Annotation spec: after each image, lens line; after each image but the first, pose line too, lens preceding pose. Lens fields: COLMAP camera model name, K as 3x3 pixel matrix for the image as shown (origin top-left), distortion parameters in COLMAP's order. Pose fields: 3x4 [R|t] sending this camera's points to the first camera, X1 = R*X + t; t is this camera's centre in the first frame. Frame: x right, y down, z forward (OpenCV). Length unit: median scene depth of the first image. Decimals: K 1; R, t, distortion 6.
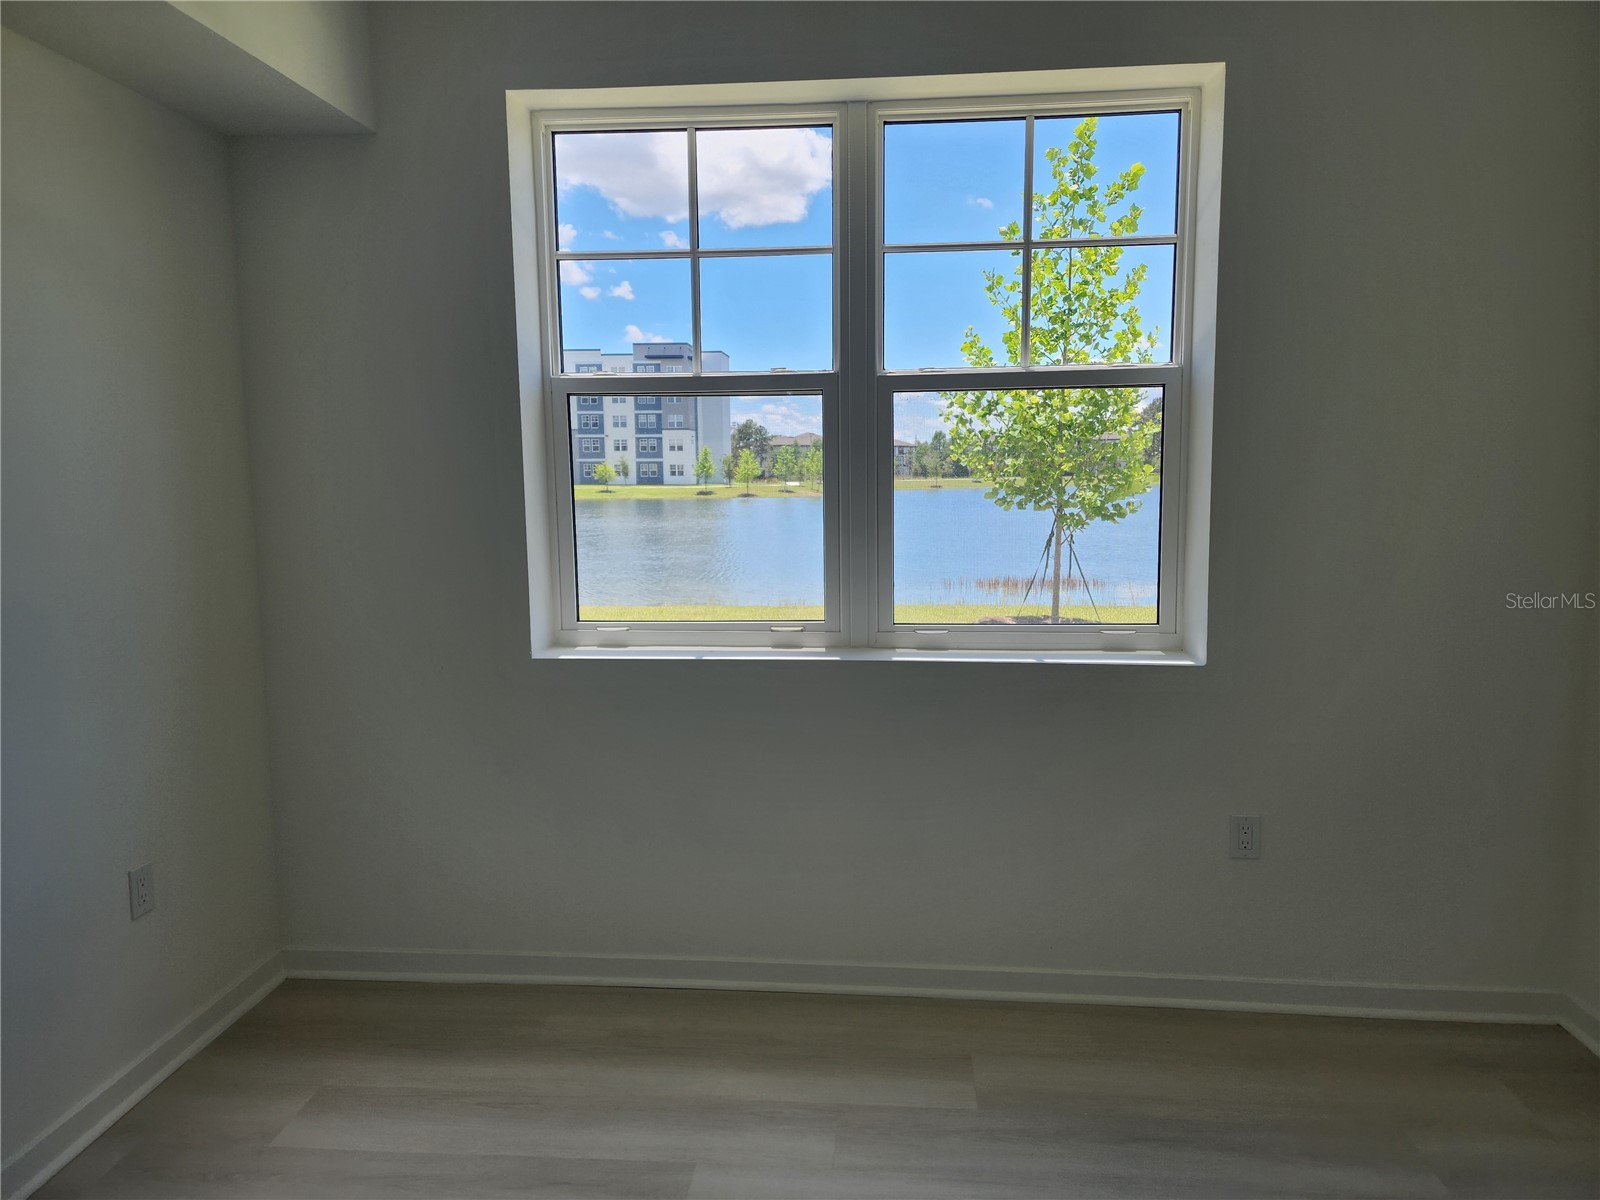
lens RADIAL K [[1073.7, 0, 800.0], [0, 1073.7, 600.0], [0, 0, 1]] dist [0.091983, -0.072602]
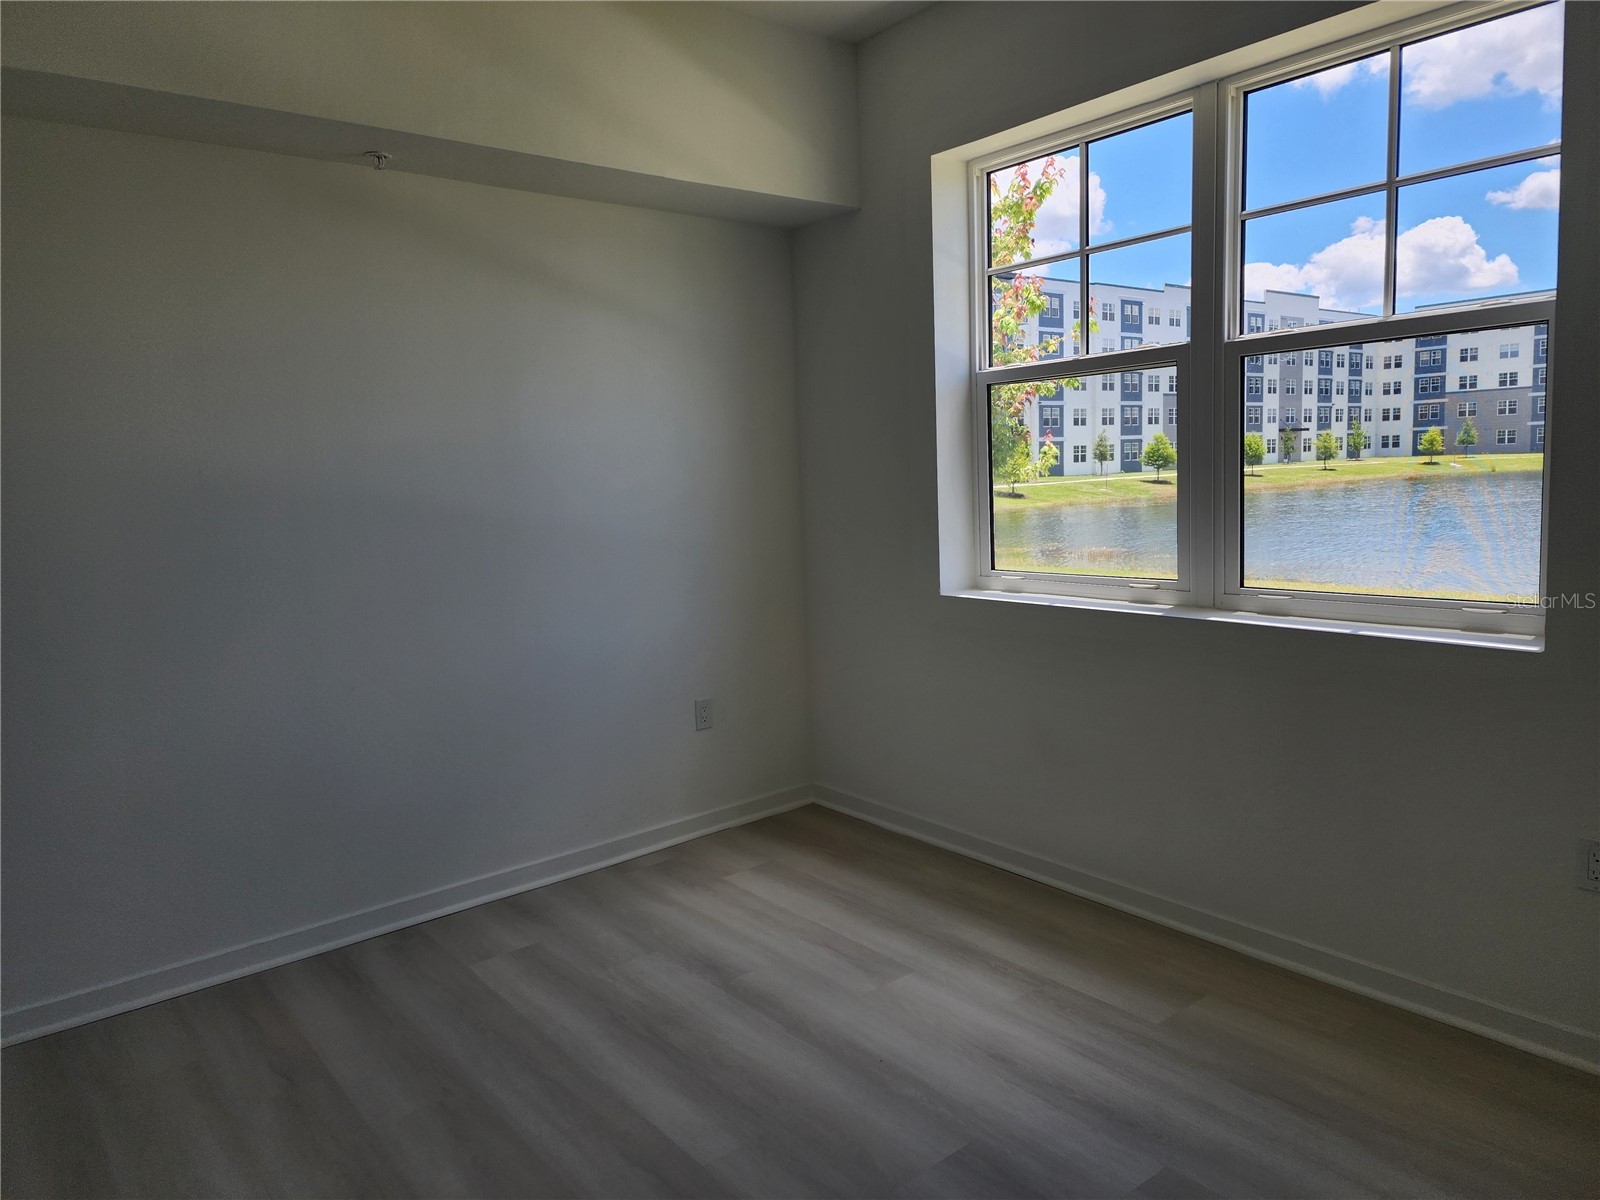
lens RADIAL K [[1094.7, 0, 800.0], [0, 1094.7, 600.0], [0, 0, 1]] dist [0.129338, -0.088328]
pose [[0.695841, 0.070511, -0.714726, 0.573827], [-0.050218, 0.997510, 0.049518, 0.003379], [0.716438, 0.001436, 0.697650, -0.035440]]
